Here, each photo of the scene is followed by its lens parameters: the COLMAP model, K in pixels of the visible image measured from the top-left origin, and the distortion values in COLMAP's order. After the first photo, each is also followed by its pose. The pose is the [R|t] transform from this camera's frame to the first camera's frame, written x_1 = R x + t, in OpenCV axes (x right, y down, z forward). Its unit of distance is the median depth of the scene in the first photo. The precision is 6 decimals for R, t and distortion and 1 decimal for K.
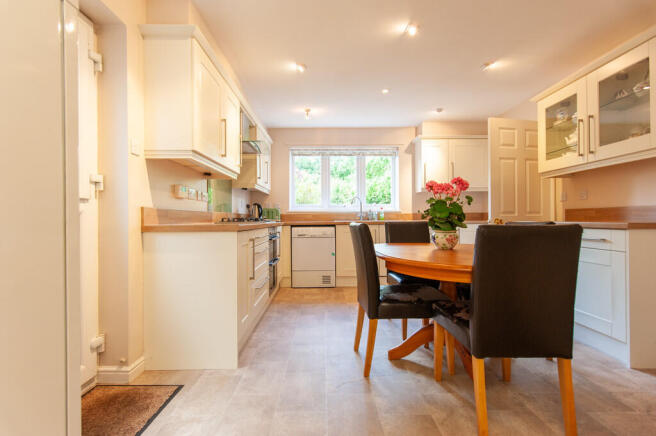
lens RADIAL K [[317.8, 0, 328.0], [0, 317.8, 218.0], [0, 0, 1]] dist [0.000174, 0.000186]
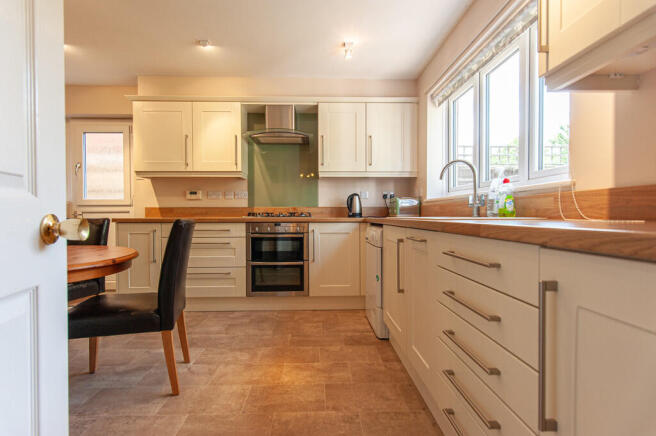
lens RADIAL K [[317.8, 0, 328.0], [0, 317.8, 218.0], [0, 0, 1]] dist [0.000174, 0.000186]
pose [[0.020009, 0.009801, -0.999752, 0.585025], [0.001439, 0.999951, 0.009831, 0.005589], [0.999799, -0.001635, 0.019994, 0.940934]]
